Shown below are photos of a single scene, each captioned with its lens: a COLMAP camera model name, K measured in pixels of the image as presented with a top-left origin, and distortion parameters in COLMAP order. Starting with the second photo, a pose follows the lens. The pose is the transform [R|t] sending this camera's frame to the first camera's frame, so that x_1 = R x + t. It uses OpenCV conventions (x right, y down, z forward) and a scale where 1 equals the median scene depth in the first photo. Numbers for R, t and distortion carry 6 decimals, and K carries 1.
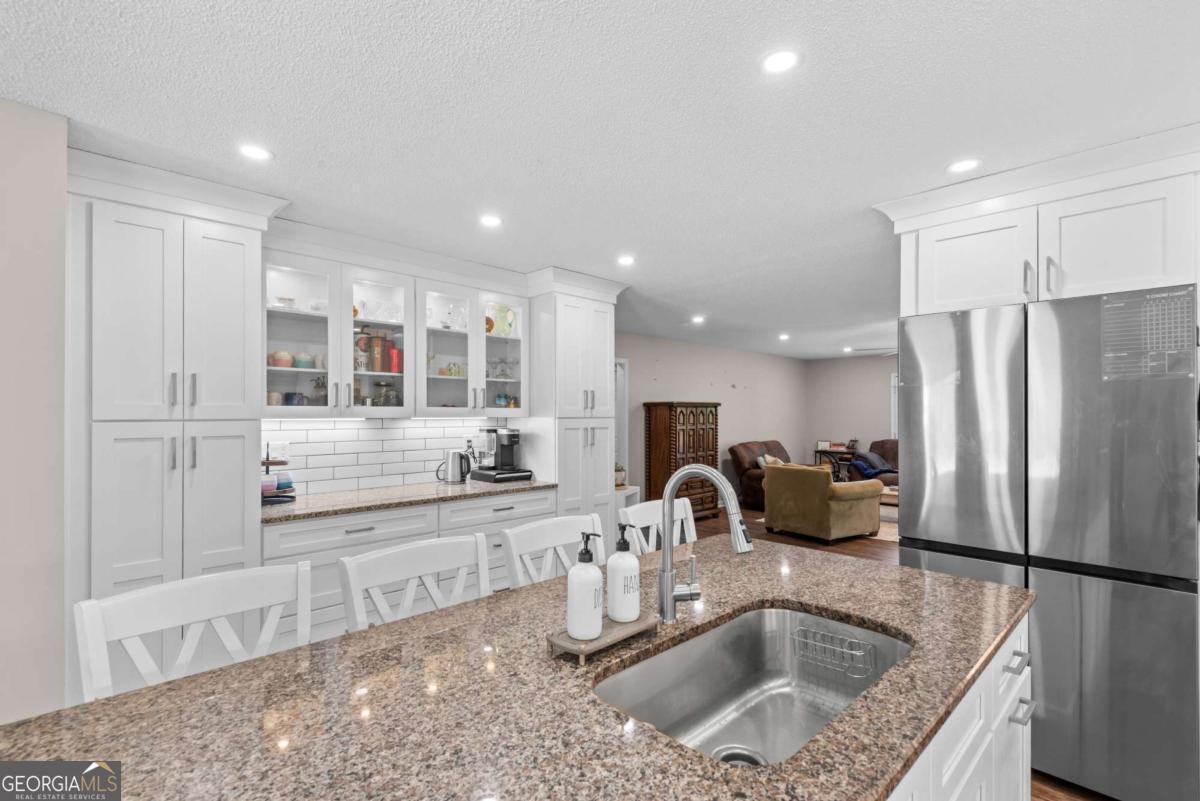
lens RADIAL K [[550.5, 0, 598.8], [0, 550.5, 405.5], [0, 0, 1]] dist [0.042942, -0.027104]
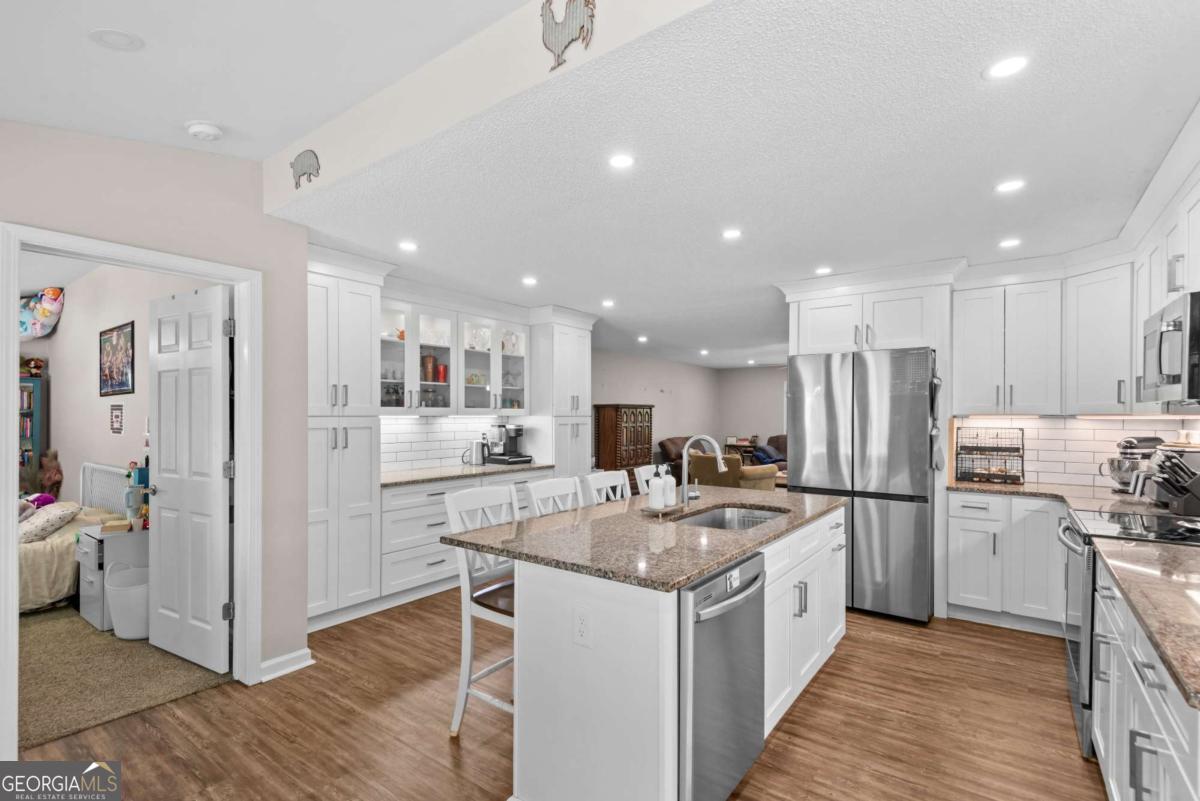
lens RADIAL K [[550.5, 0, 598.8], [0, 550.5, 405.5], [0, 0, 1]] dist [0.042942, -0.027104]
pose [[0.986952, 0.004459, 0.160952, -0.179495], [-0.004156, 0.999989, -0.002215, -0.001091], [-0.160960, 0.001517, 0.986960, -0.341025]]
